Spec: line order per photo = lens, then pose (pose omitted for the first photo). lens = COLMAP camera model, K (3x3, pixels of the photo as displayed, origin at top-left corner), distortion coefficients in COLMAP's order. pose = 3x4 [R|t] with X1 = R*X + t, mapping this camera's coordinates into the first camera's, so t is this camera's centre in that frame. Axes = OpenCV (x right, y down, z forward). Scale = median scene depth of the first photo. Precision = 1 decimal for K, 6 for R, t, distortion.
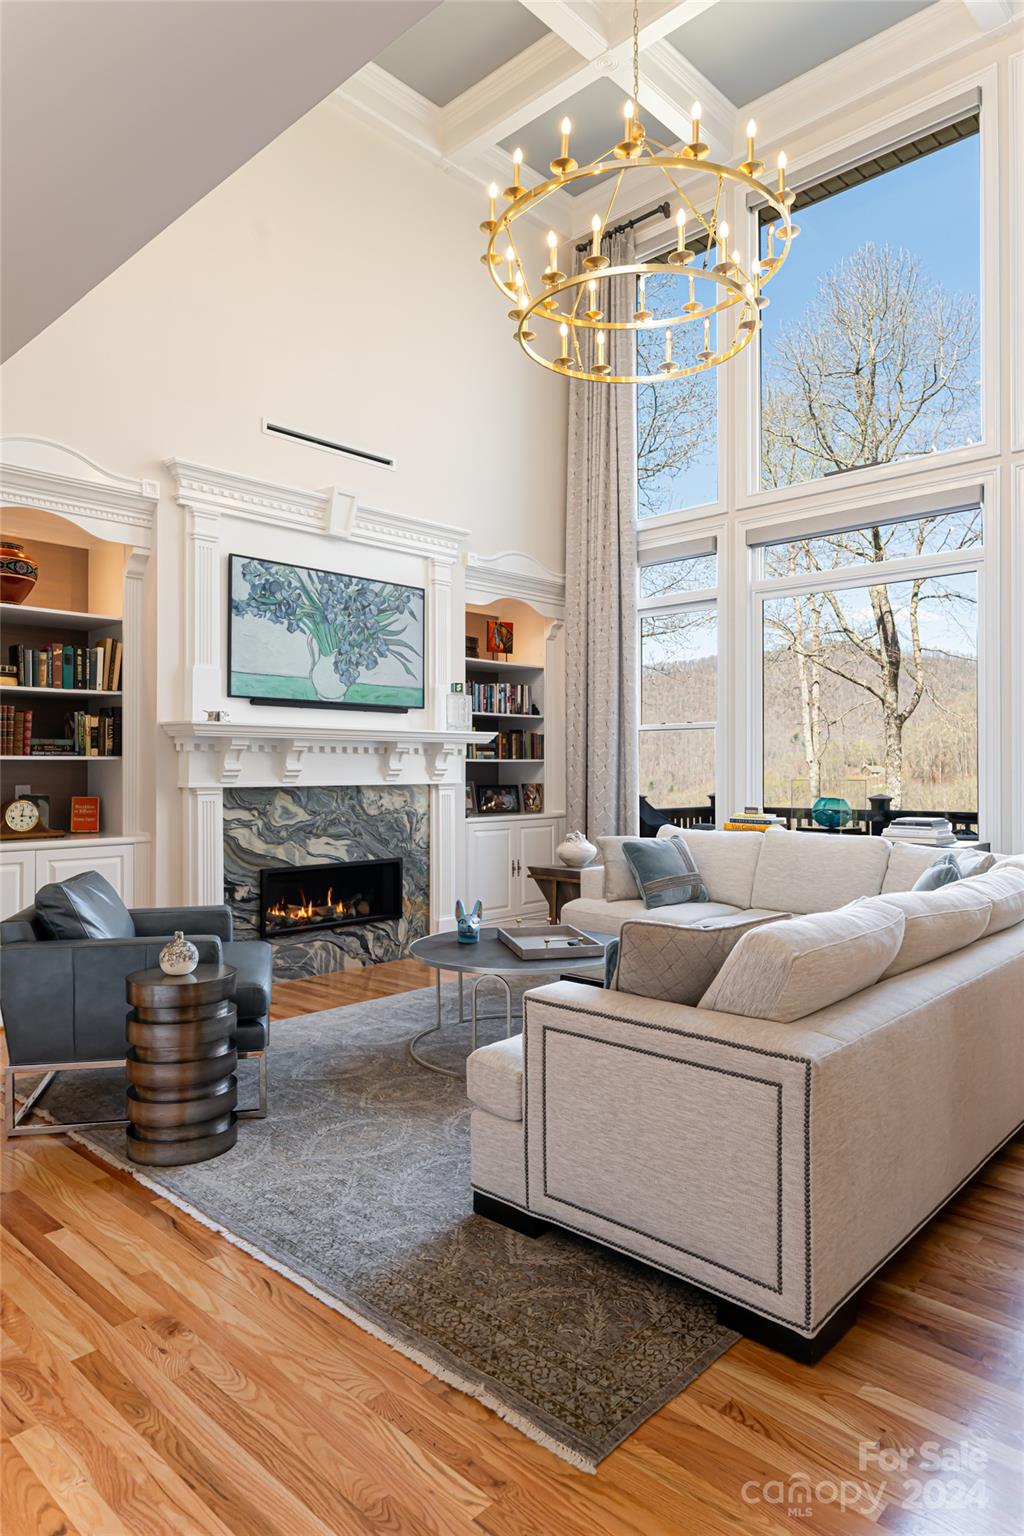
lens RADIAL K [[932.7, 0, 509.2], [0, 932.7, 770.6], [0, 0, 1]] dist [0.006523, 0.005722]
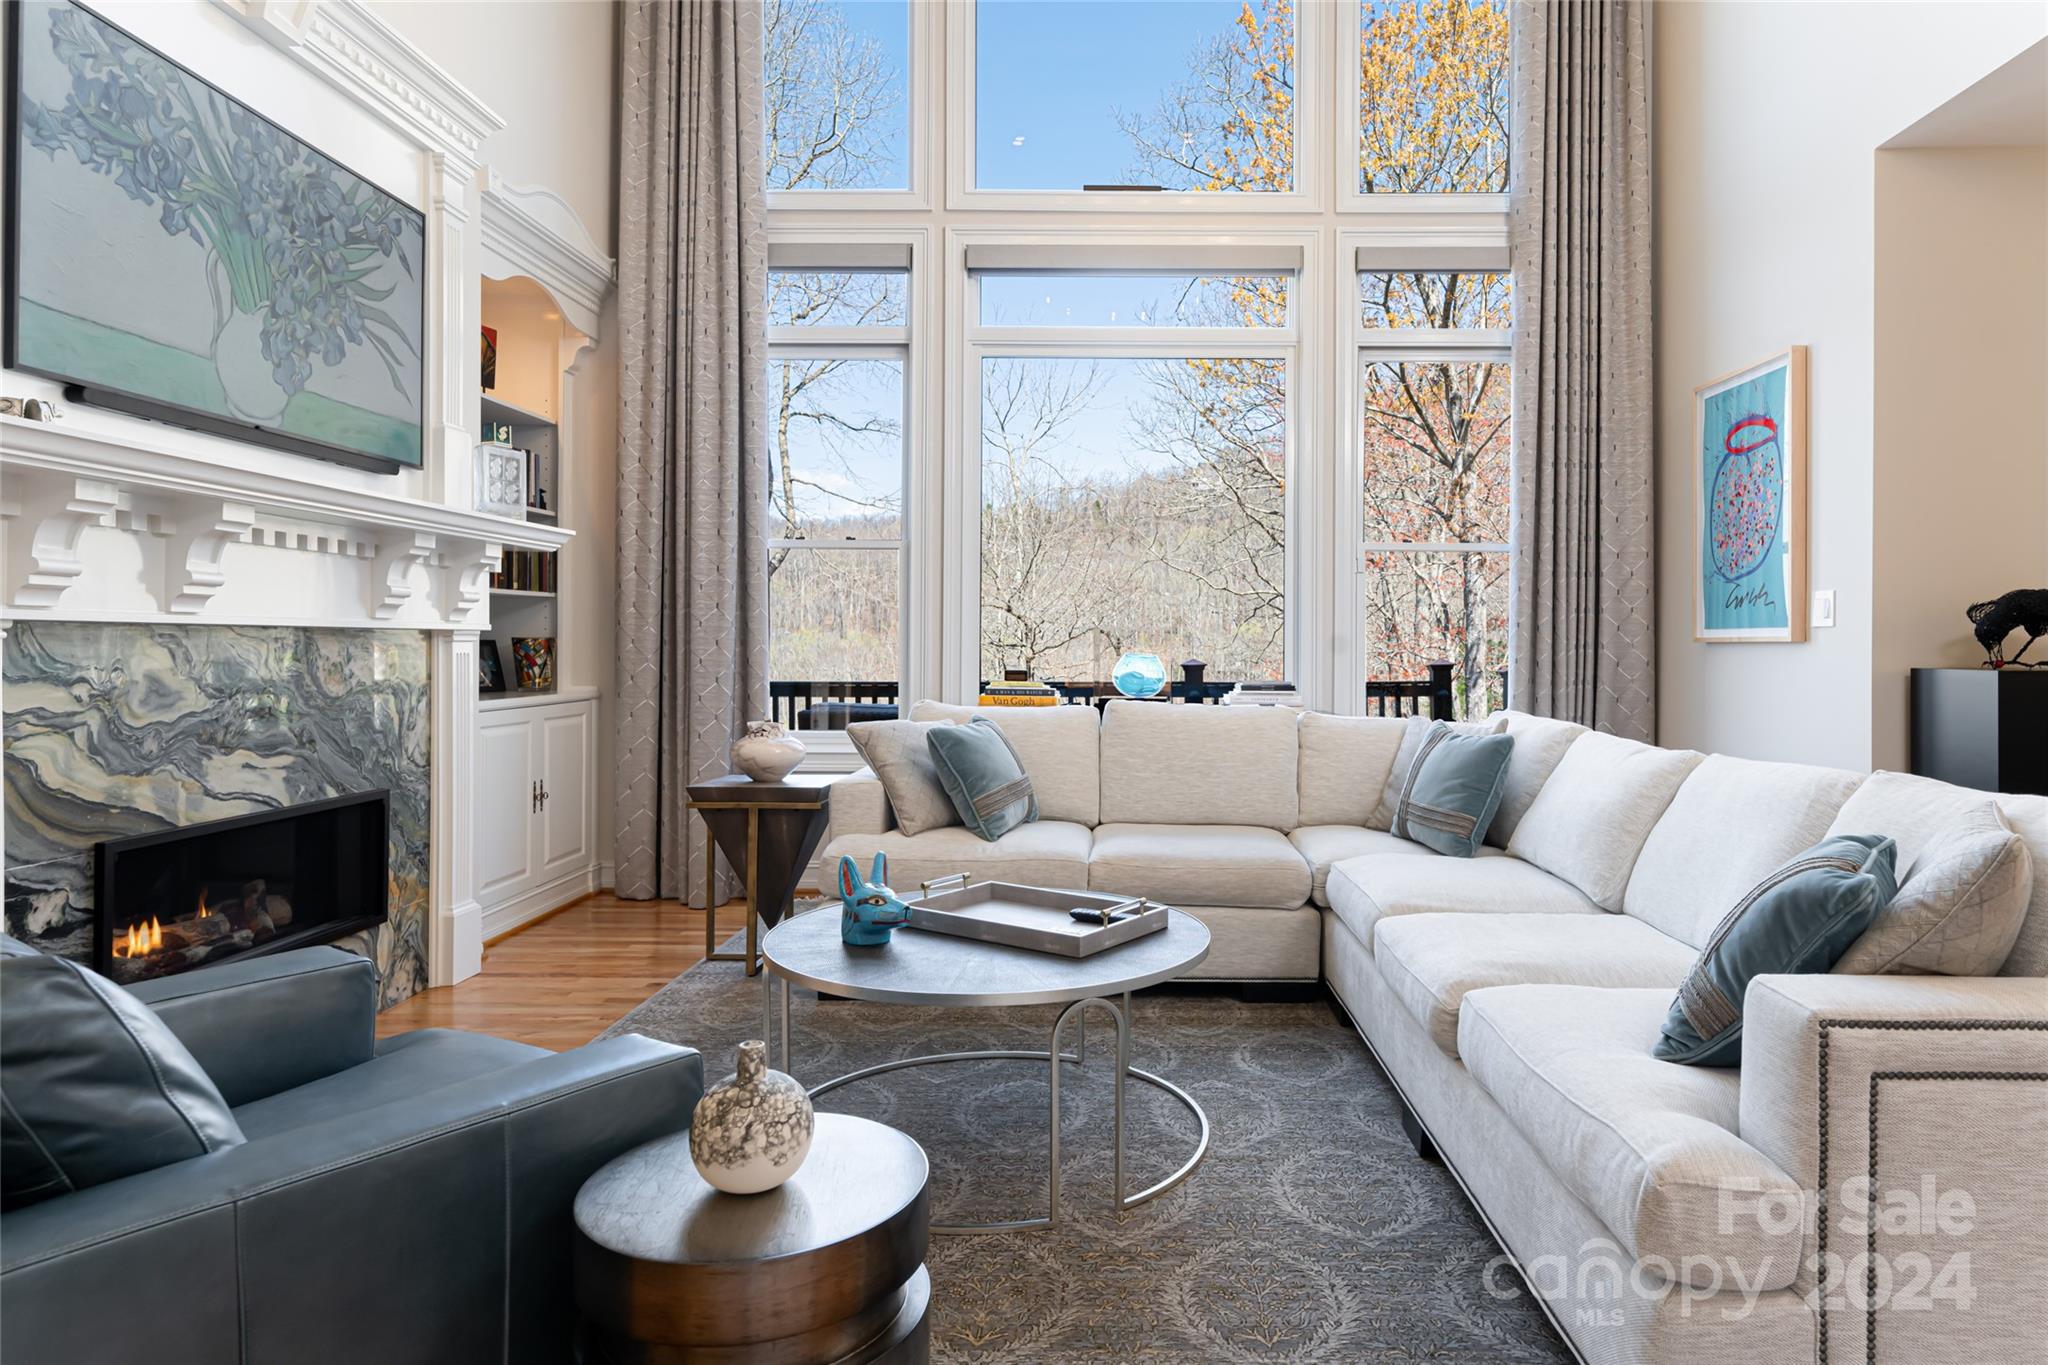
lens RADIAL K [[1243.5, 0, 1060.9], [0, 1243.5, 647.8], [0, 0, 1]] dist [0.006523, 0.005722]
pose [[0.733503, 0.004684, 0.679670, -0.304263], [-0.005998, 0.999982, -0.000418, 0.023600], [-0.679659, -0.003770, 0.733518, 0.345389]]
